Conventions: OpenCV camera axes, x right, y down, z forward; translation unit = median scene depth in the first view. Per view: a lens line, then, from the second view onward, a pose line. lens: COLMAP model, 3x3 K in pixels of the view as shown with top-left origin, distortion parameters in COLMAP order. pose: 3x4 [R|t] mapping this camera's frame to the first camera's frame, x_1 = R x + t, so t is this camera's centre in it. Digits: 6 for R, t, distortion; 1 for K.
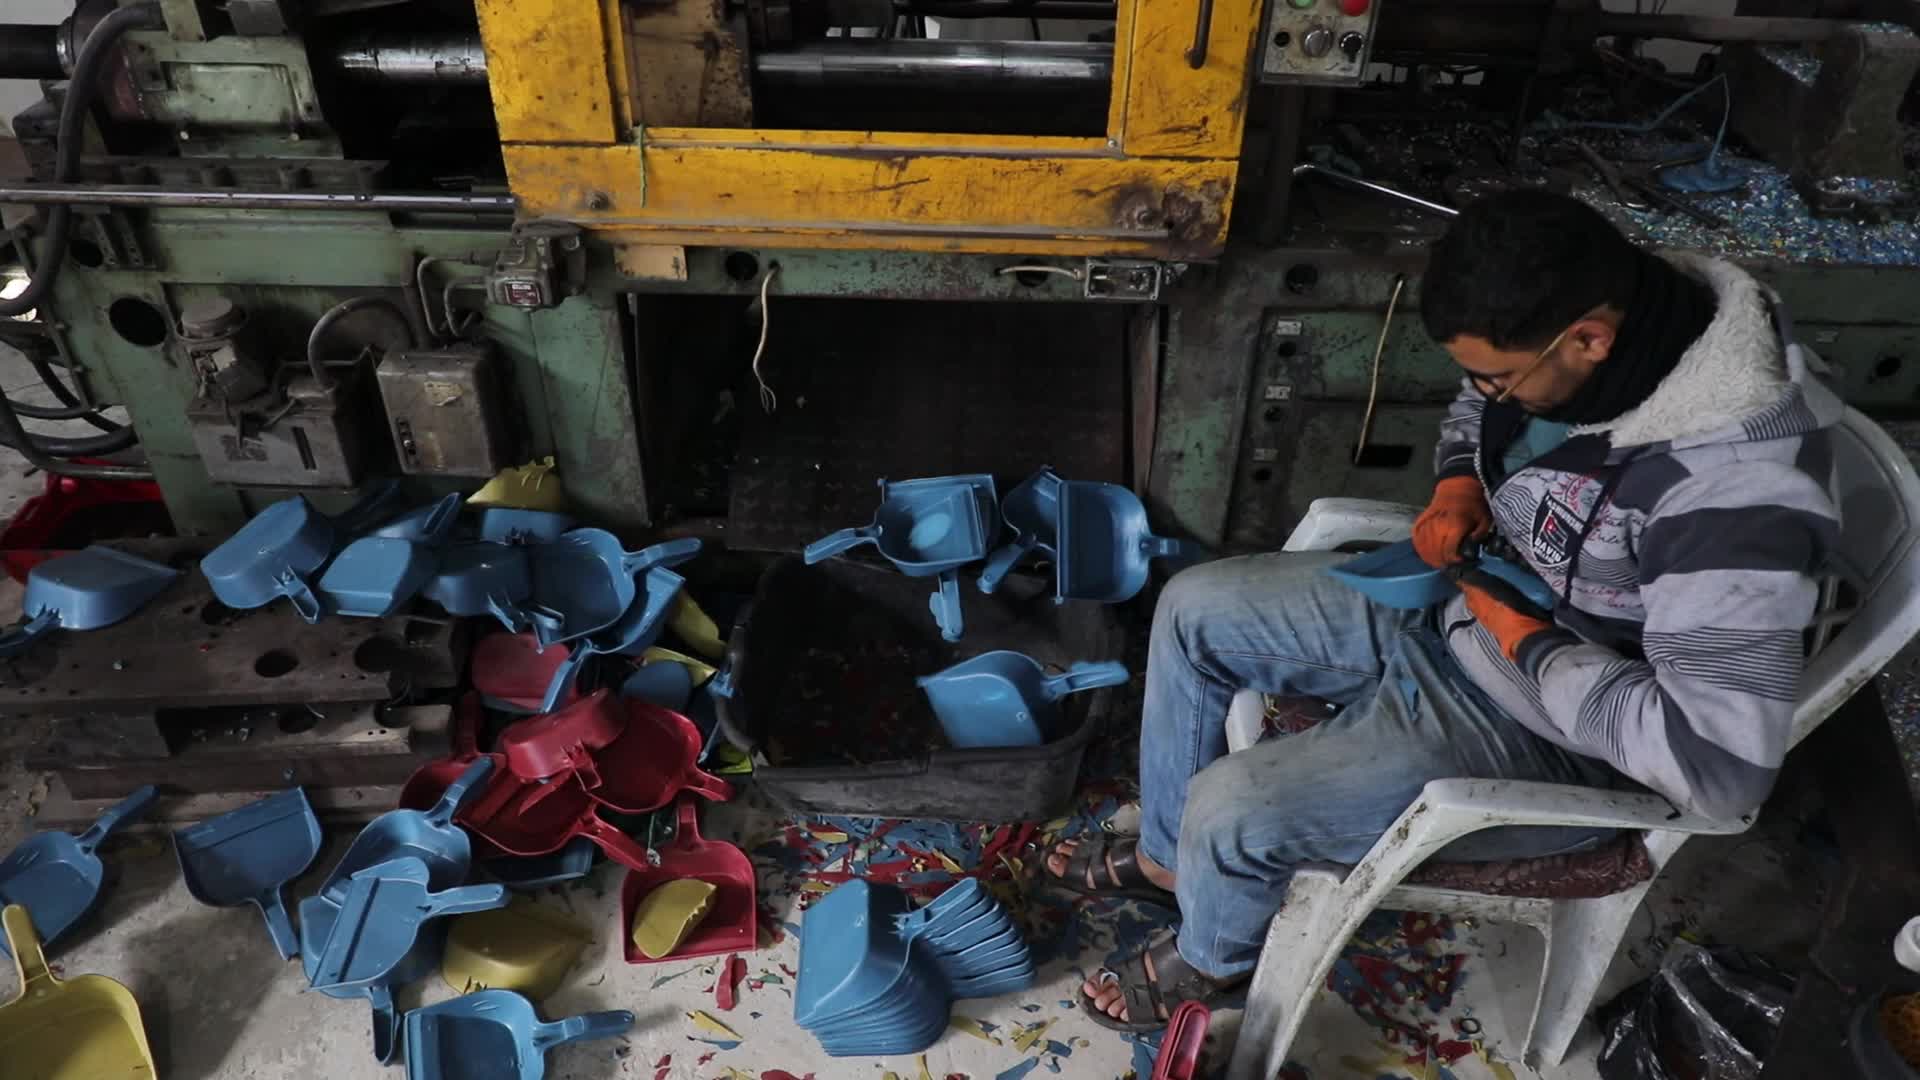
lens RADIAL K [[1403.9, 0, 925.4], [0, 1403.9, 543.2], [0, 0, 1]] dist [-0.073892, 0.050747]
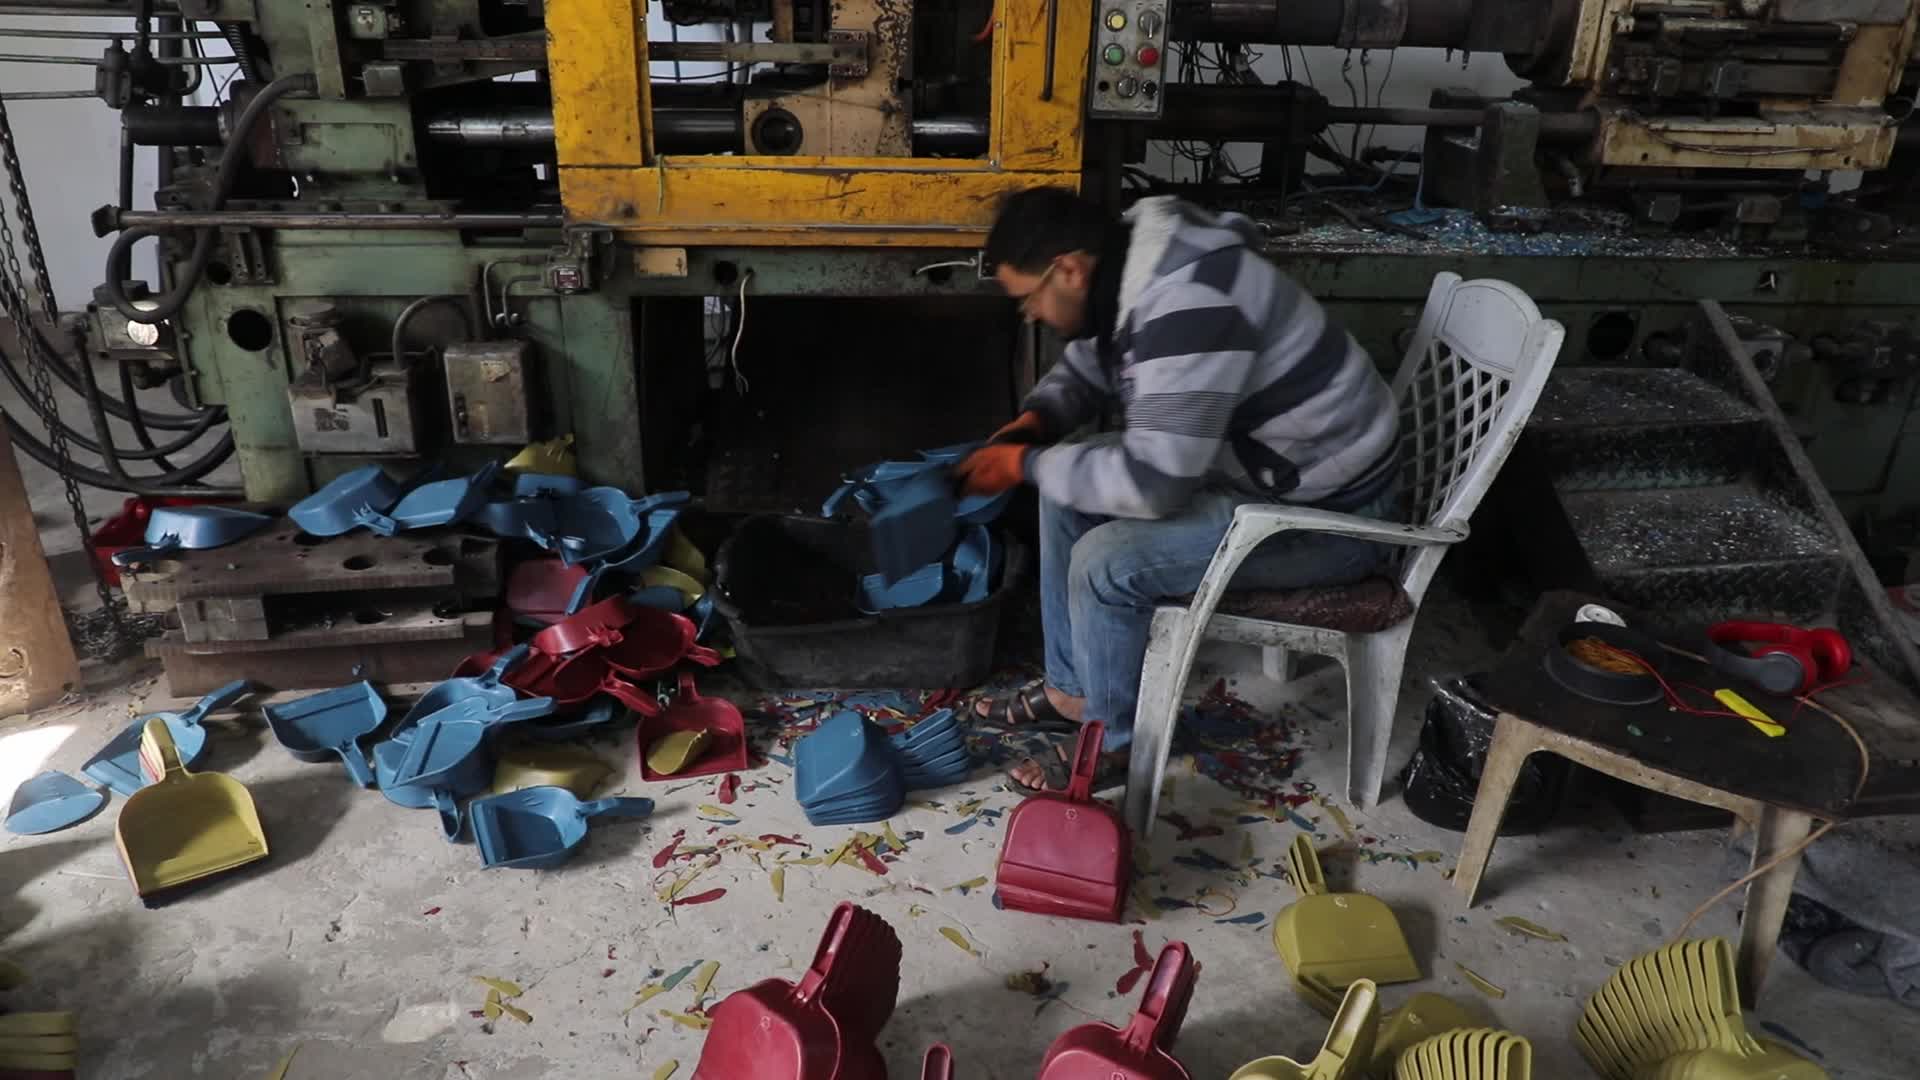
lens RADIAL K [[1403.9, 0, 925.4], [0, 1403.9, 543.2], [0, 0, 1]] dist [-0.073892, 0.050747]
pose [[0.996164, -0.028064, 0.082889, -0.059778], [0.046266, 0.972878, -0.226644, 0.381839], [-0.074281, 0.229609, 0.970444, -0.274036]]
